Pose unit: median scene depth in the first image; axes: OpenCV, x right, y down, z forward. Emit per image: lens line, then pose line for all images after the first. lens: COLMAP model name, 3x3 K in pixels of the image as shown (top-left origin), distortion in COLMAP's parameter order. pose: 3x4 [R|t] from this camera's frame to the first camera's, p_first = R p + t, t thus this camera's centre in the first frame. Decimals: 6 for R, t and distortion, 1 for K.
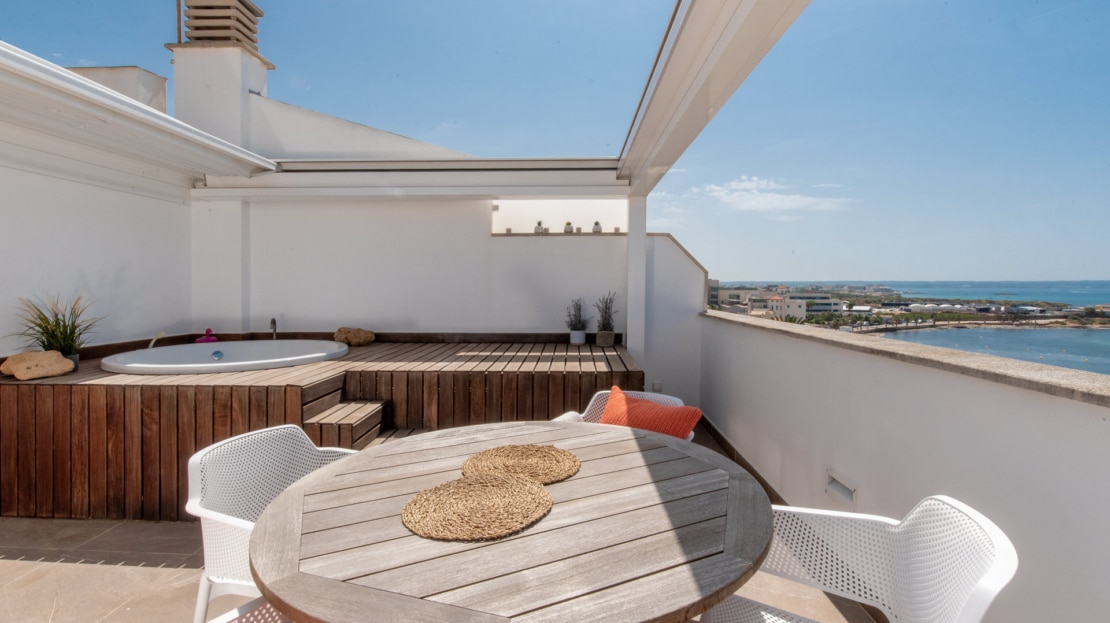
lens RADIAL K [[508.7, 0, 556.8], [0, 508.7, 291.6], [0, 0, 1]] dist [0.010129, -0.002319]
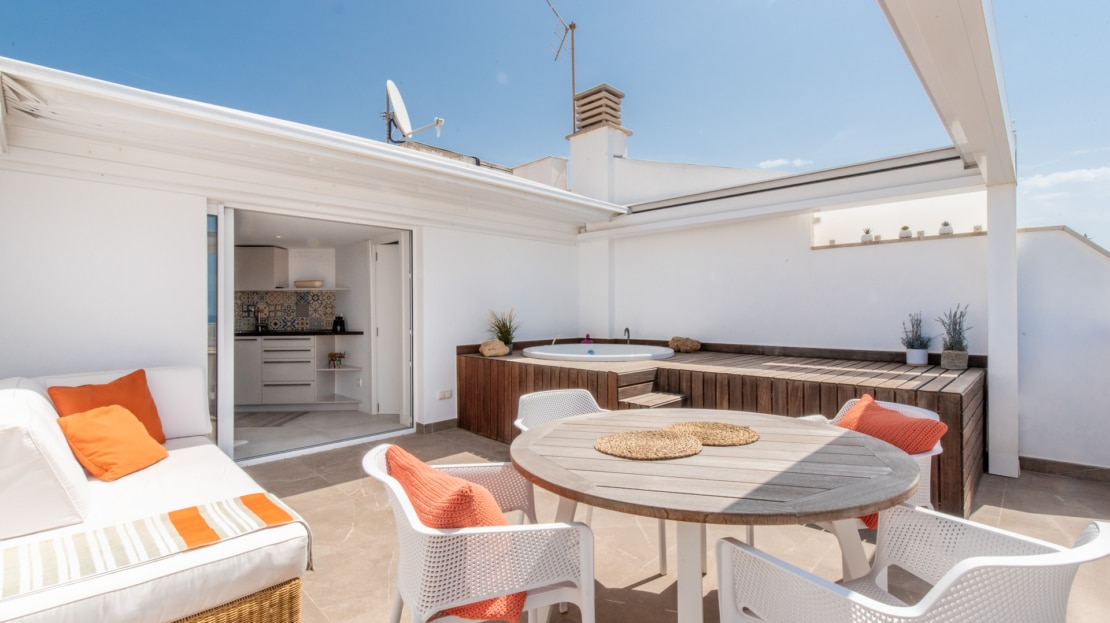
lens RADIAL K [[508.7, 0, 560.1], [0, 508.7, 296.3], [0, 0, 1]] dist [0.010129, -0.002319]
pose [[0.736120, -0.021855, -0.676498, 0.189972], [-0.003008, 0.999363, -0.035559, 0.019605], [0.676844, 0.028211, 0.735585, -0.059079]]
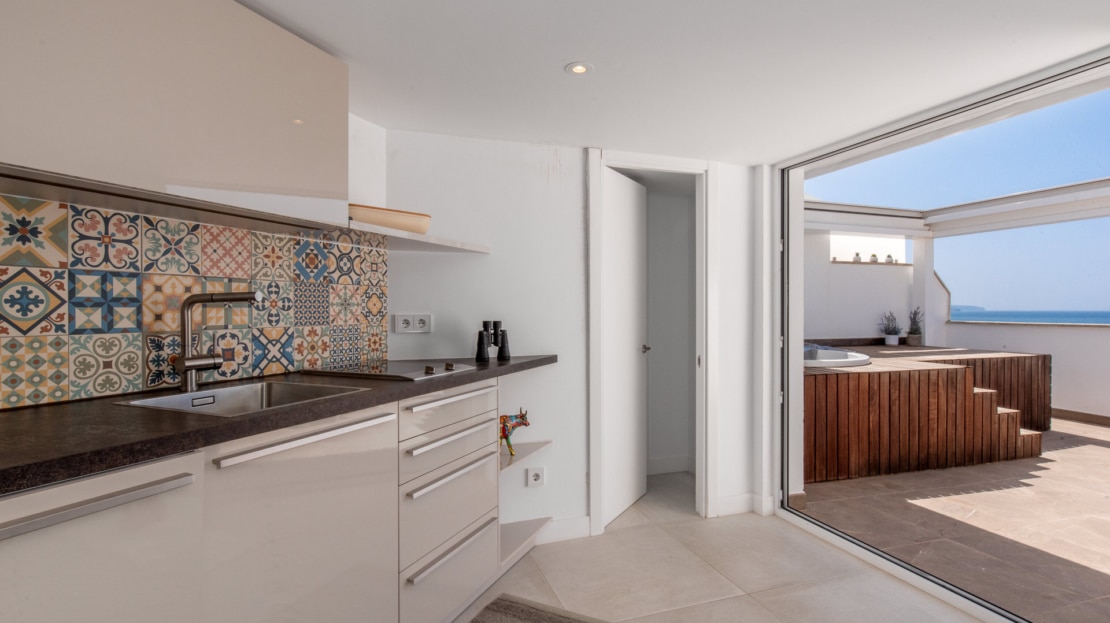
lens RADIAL K [[533.0, 0, 549.2], [0, 533.0, 311.5], [0, 0, 1]] dist [0.003890, -0.001148]
pose [[0.927144, 0.000453, 0.374705, -1.357372], [0.001786, 0.999983, -0.005628, 0.020376], [-0.374701, 0.005888, 0.927127, 0.026541]]
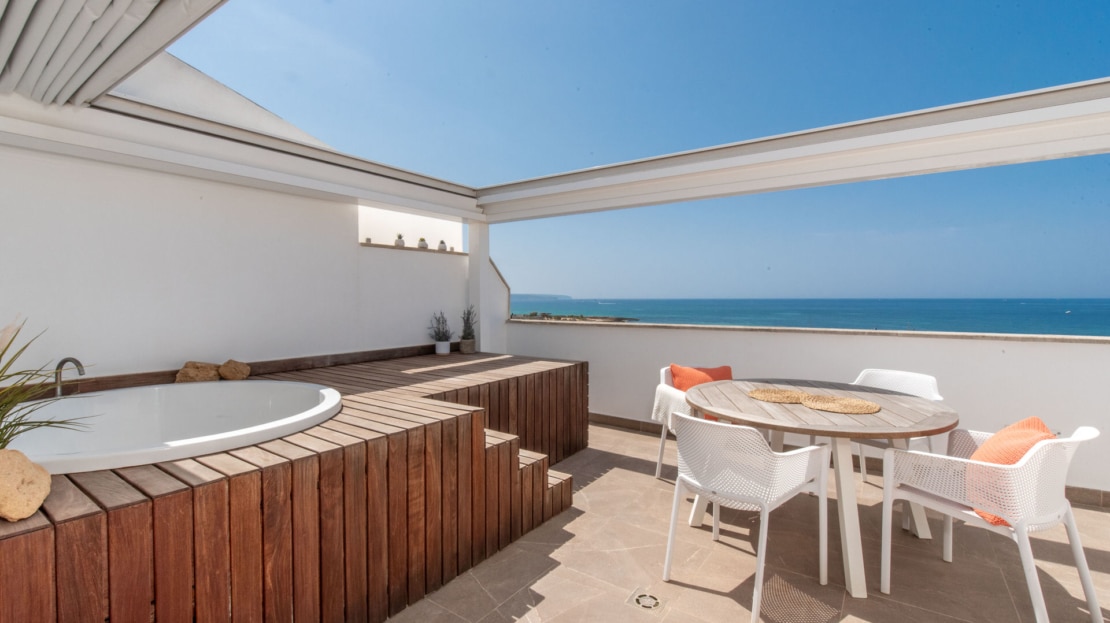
lens RADIAL K [[508.7, 0, 529.1], [0, 508.7, 304.0], [0, 0, 1]] dist [0.010129, -0.002319]
pose [[0.555100, -0.011099, 0.831709, -0.760391], [0.010104, 0.999927, 0.006600, -0.007529], [-0.831722, 0.004740, 0.555172, 0.257577]]
